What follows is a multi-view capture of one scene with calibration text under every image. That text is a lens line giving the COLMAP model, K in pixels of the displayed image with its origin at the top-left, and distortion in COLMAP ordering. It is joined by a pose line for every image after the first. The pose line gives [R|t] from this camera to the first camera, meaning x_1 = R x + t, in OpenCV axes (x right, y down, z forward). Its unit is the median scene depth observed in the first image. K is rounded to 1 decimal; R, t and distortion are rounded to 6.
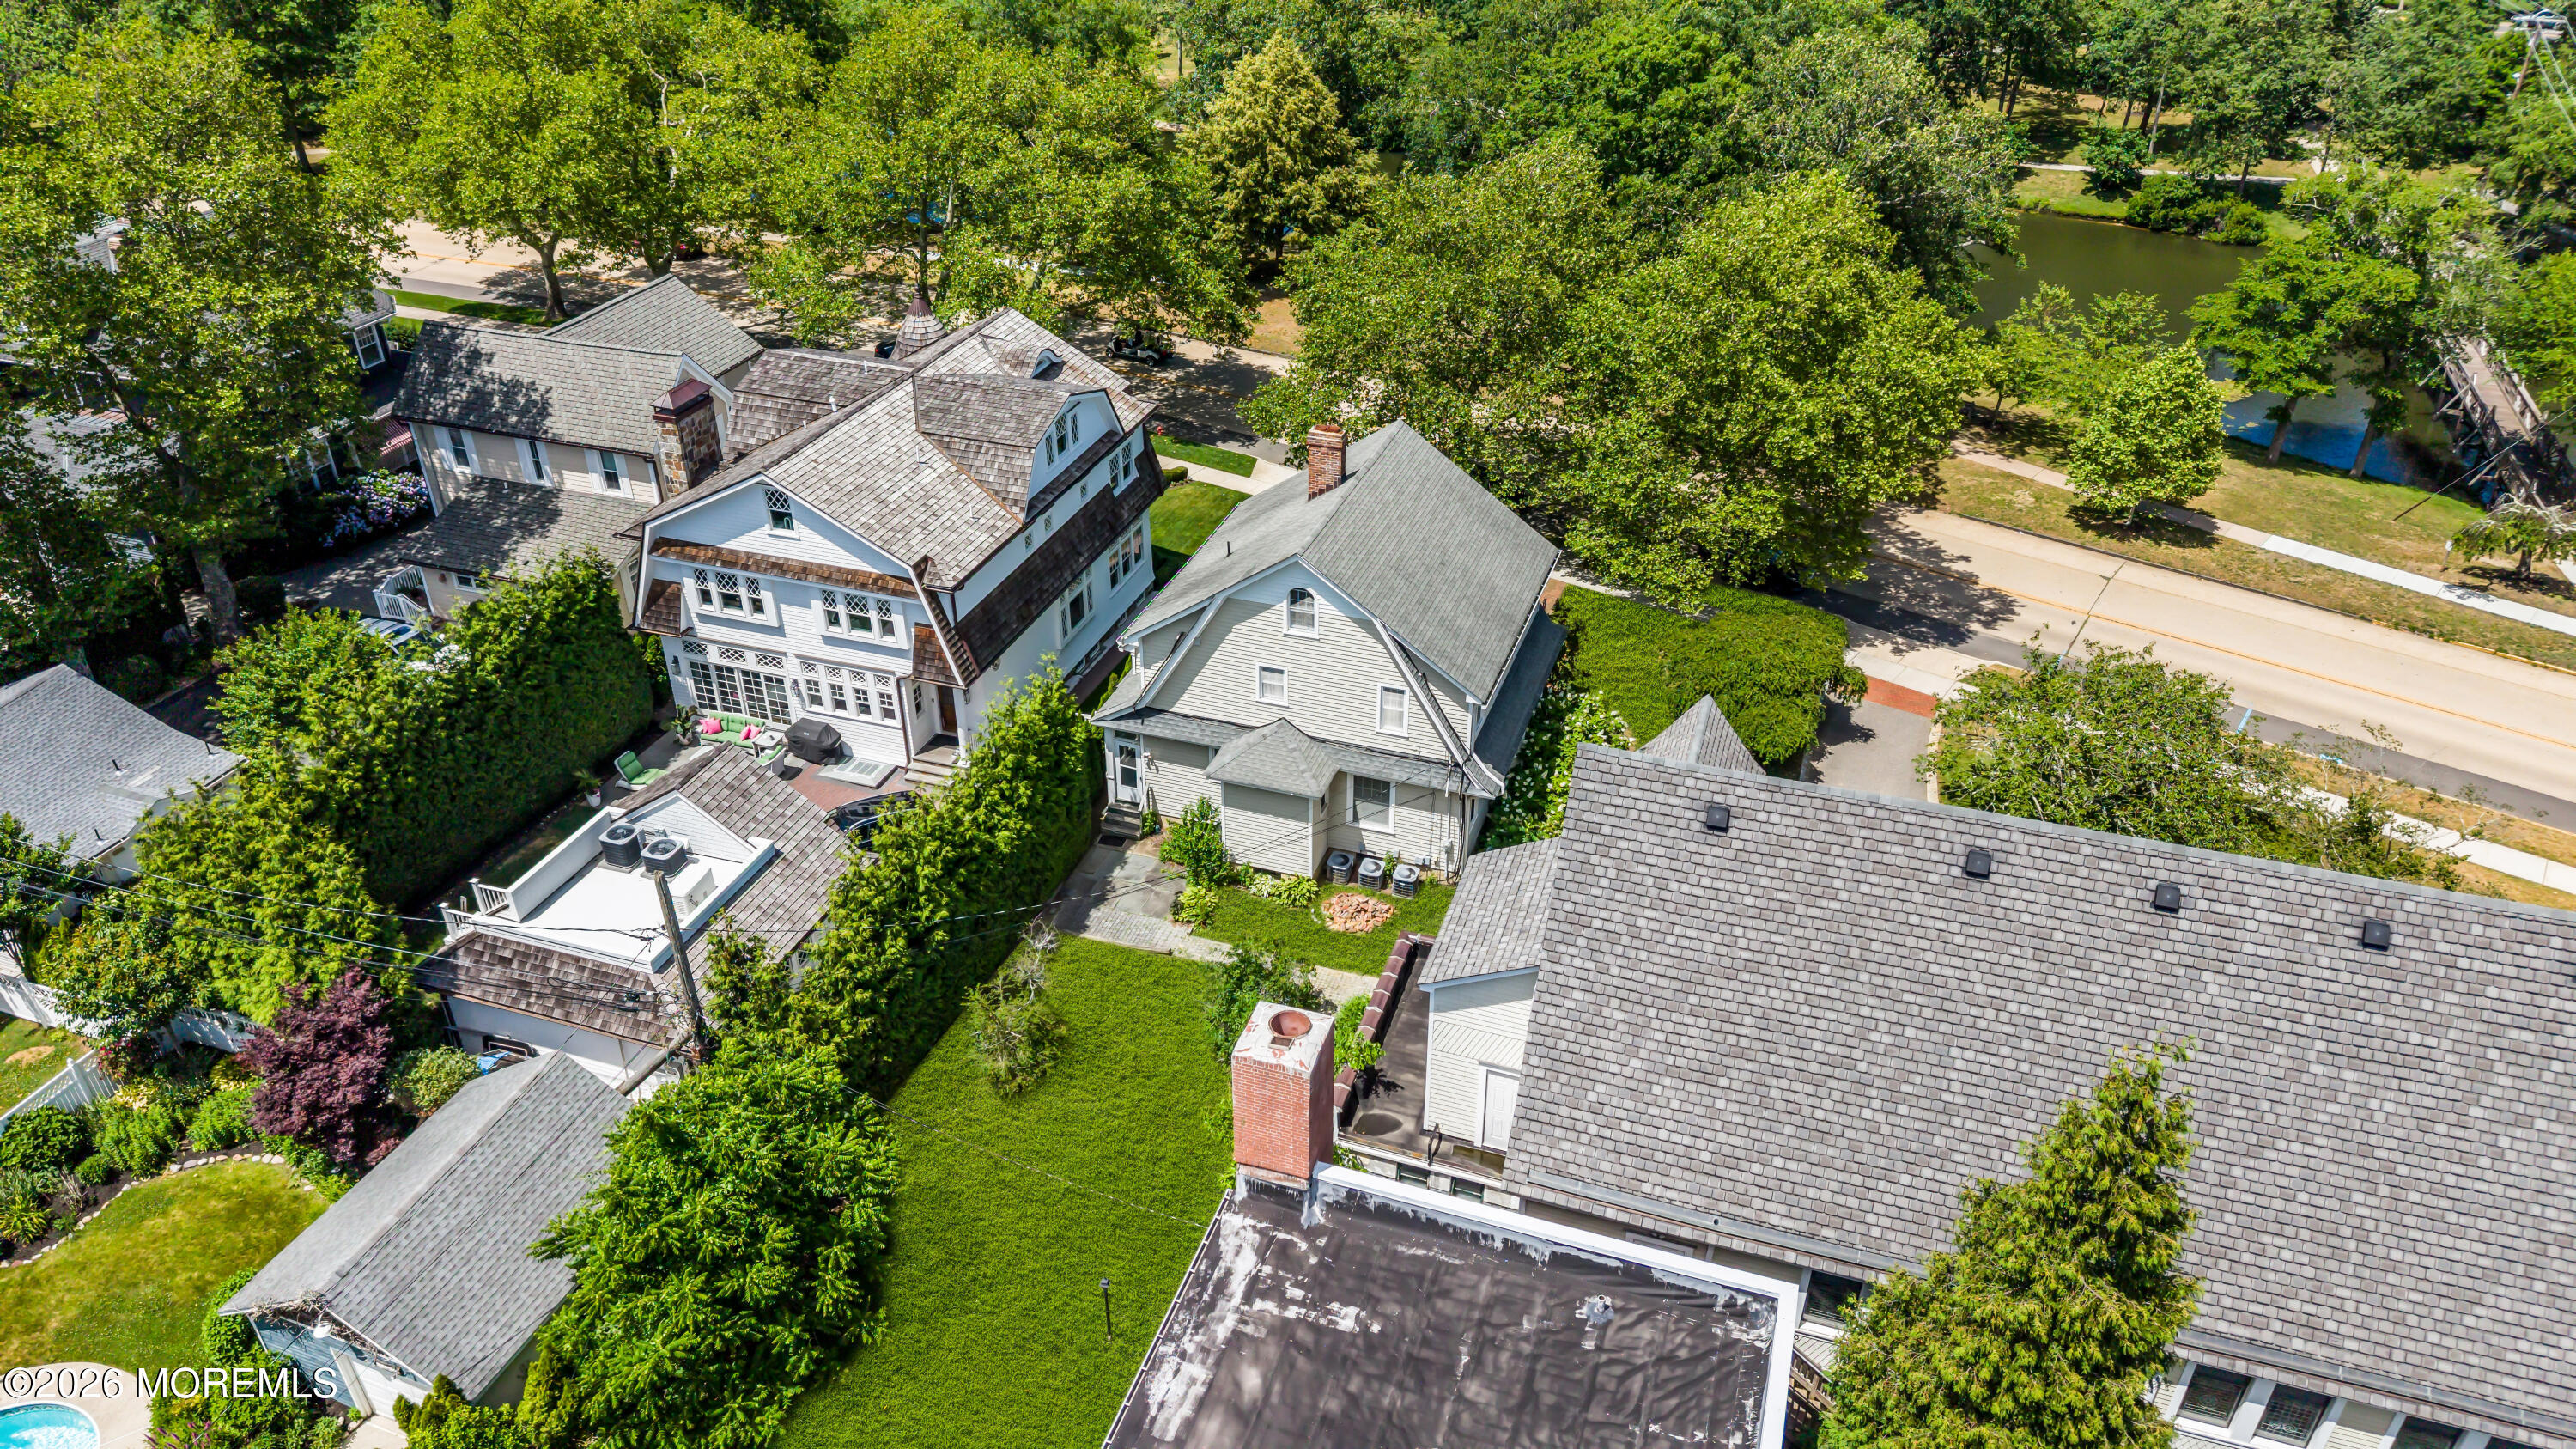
lens RADIAL K [[1717.8, 0, 1288.0], [0, 1717.8, 724.5], [0, 0, 1]] dist [0.032313, -0.030916]
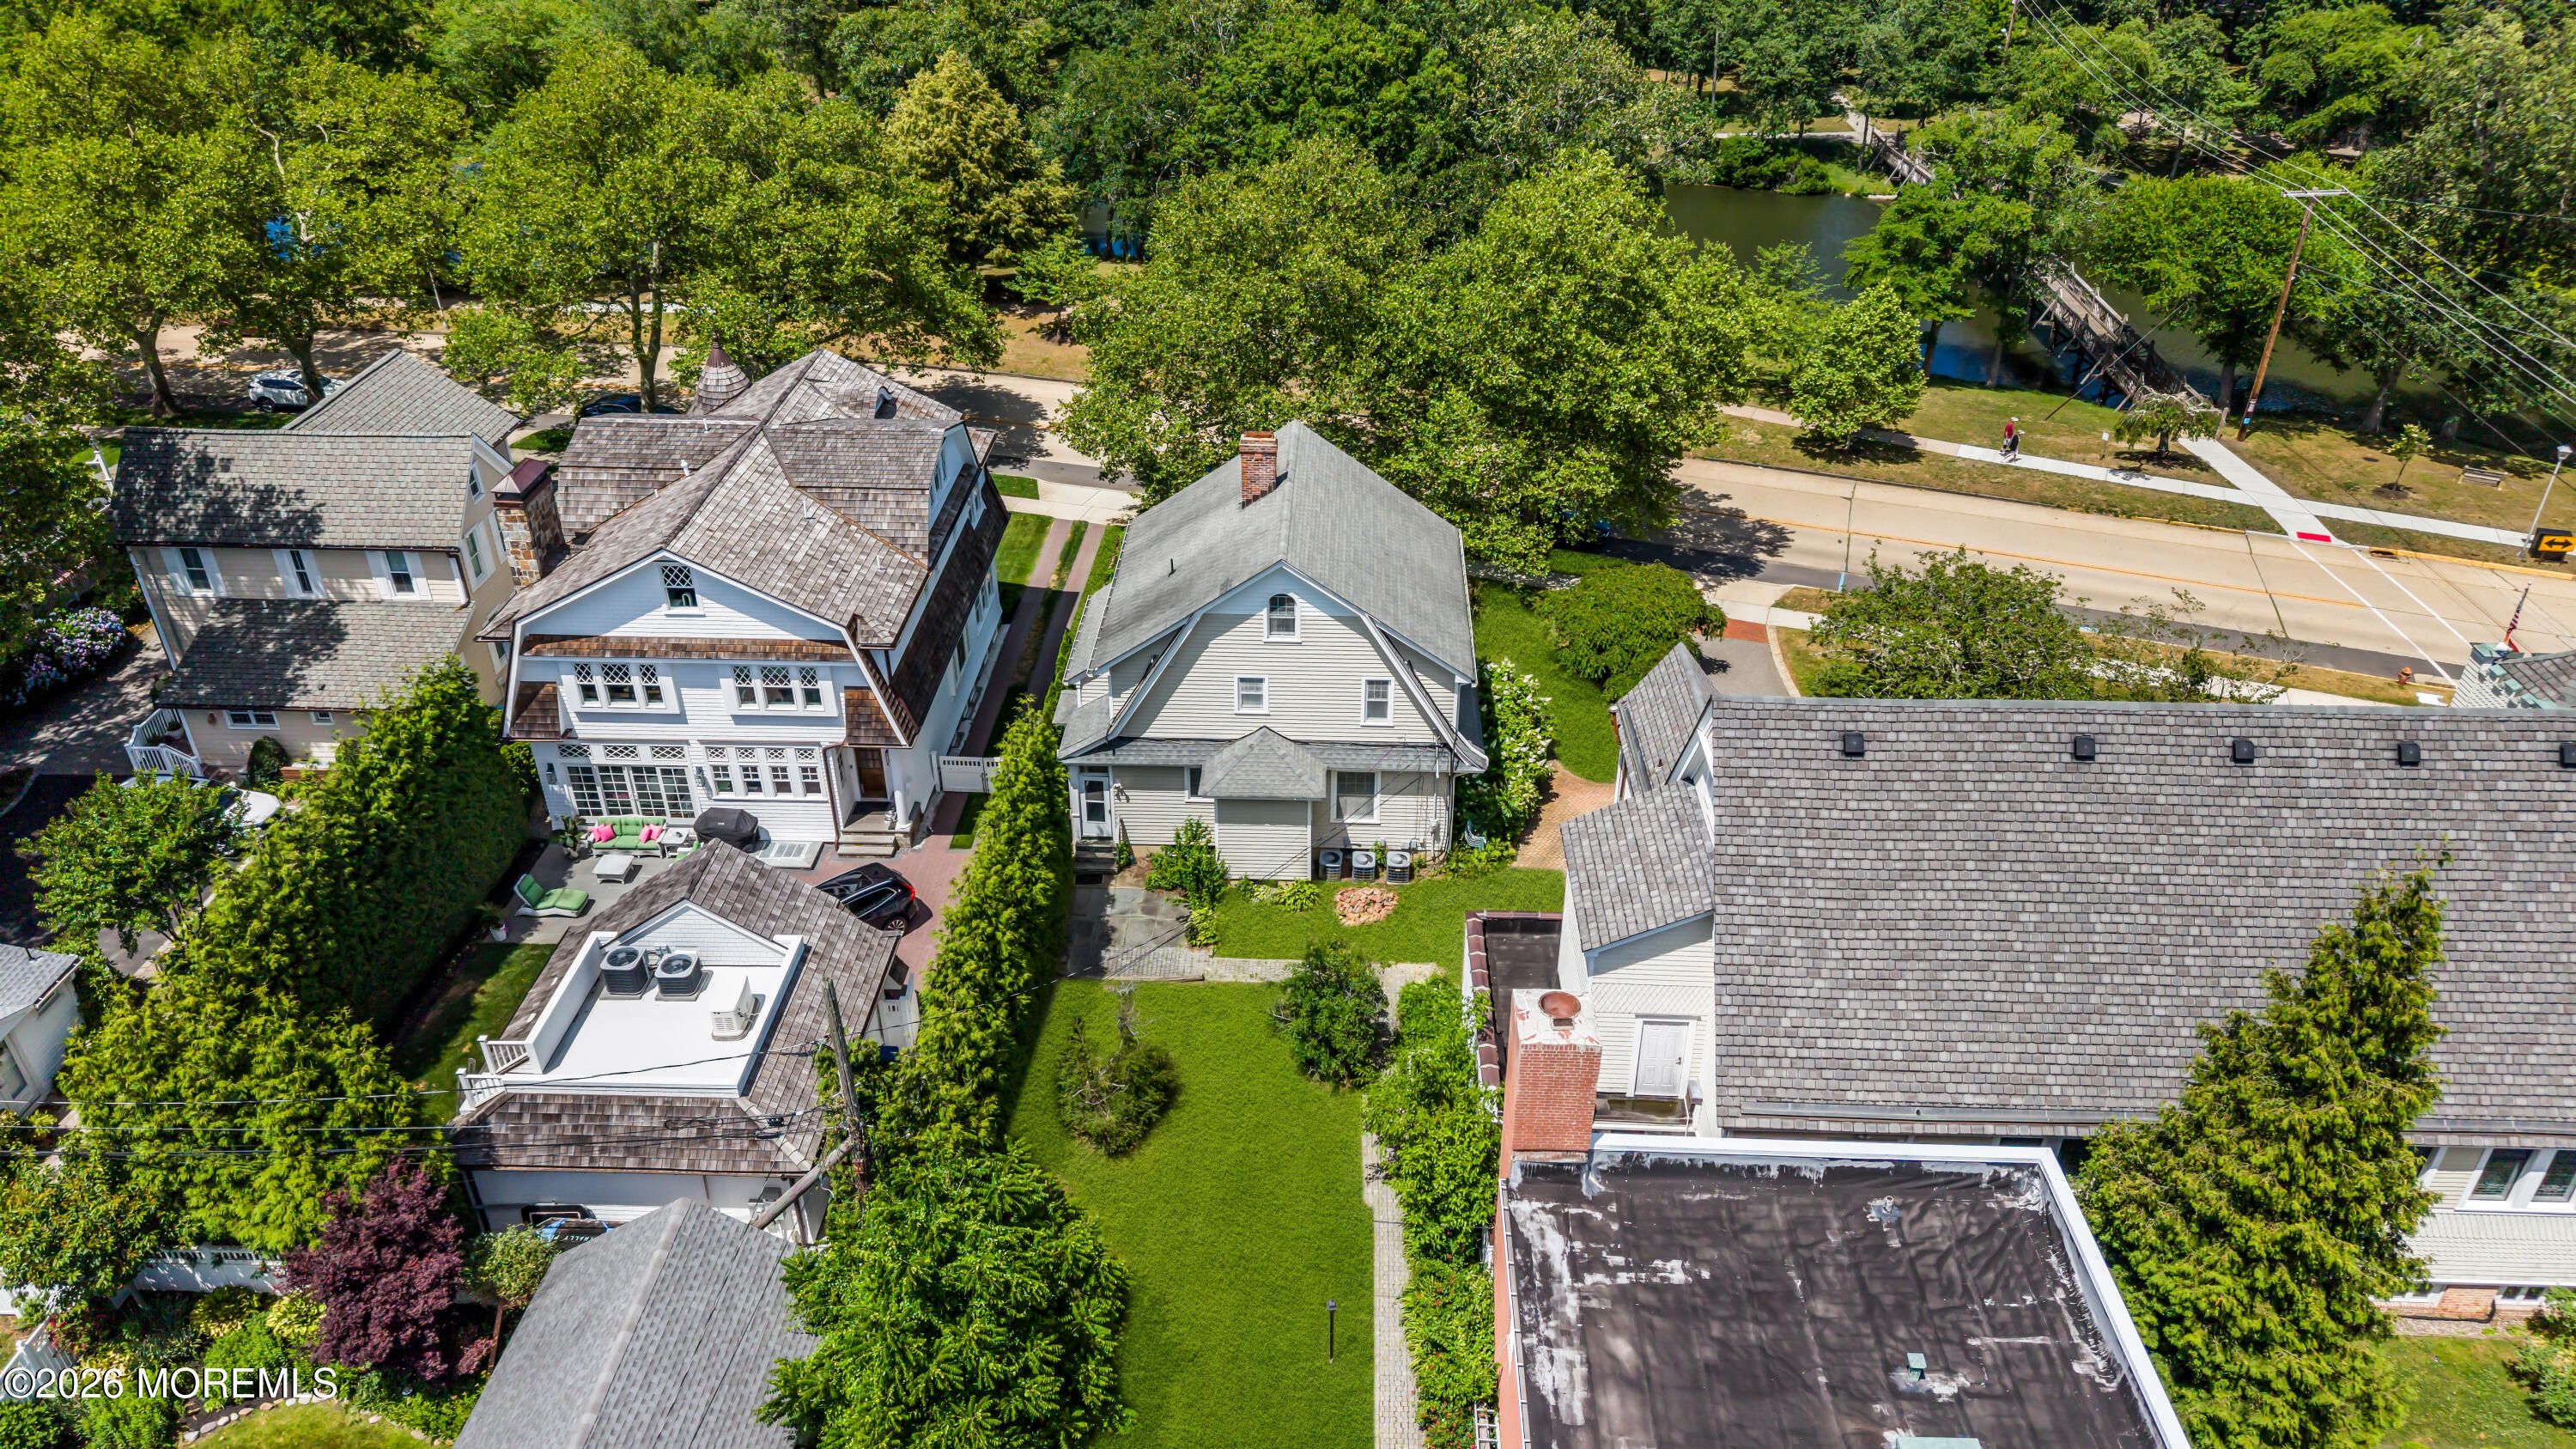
lens RADIAL K [[1729.8, 0, 1286.0], [0, 1729.8, 719.3], [0, 0, 1]] dist [0.009115, -0.003282]
pose [[0.957847, -0.147874, 0.246295, -0.214382], [0.149376, 0.988699, 0.012681, -0.016882], [-0.245387, 0.024644, 0.969112, 0.022972]]
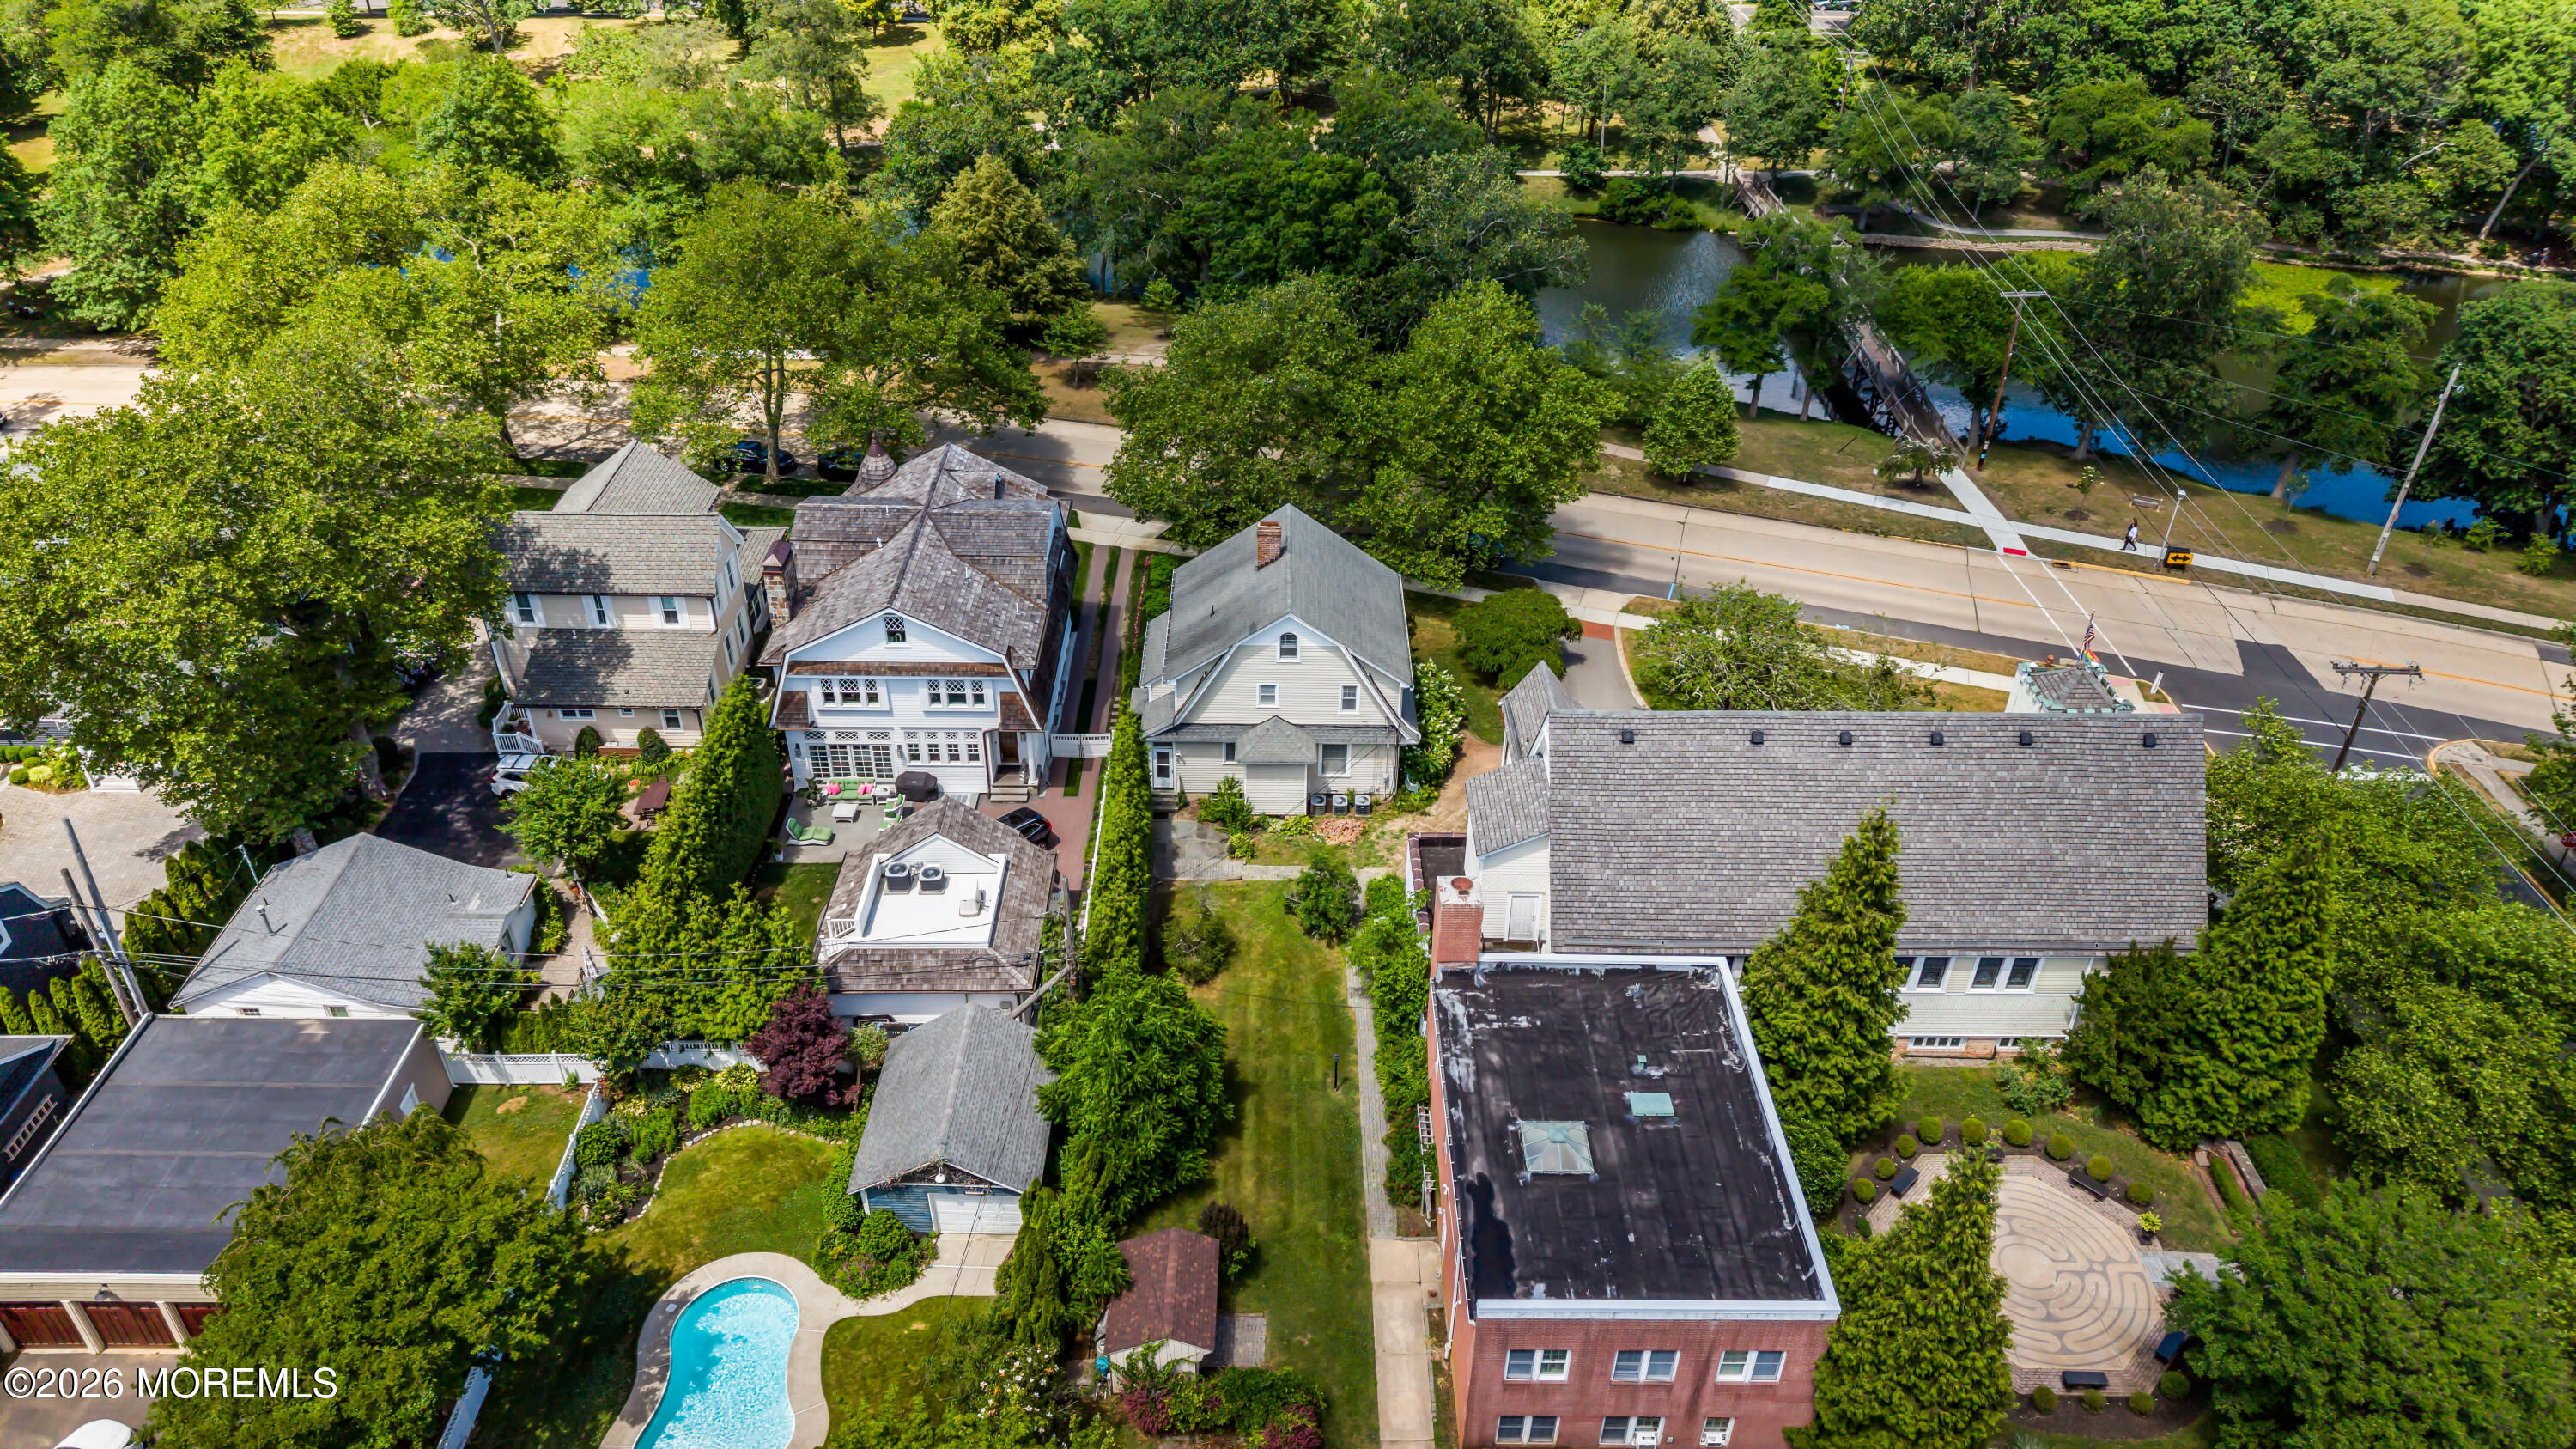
lens RADIAL K [[1717.8, 0, 1288.0], [0, 1717.8, 724.5], [0, 0, 1]] dist [0.032313, -0.030916]
pose [[0.944501, -0.171402, 0.280248, -0.384202], [0.158334, 0.984986, 0.068803, -0.090391], [-0.287834, -0.020612, 0.957459, -0.429301]]
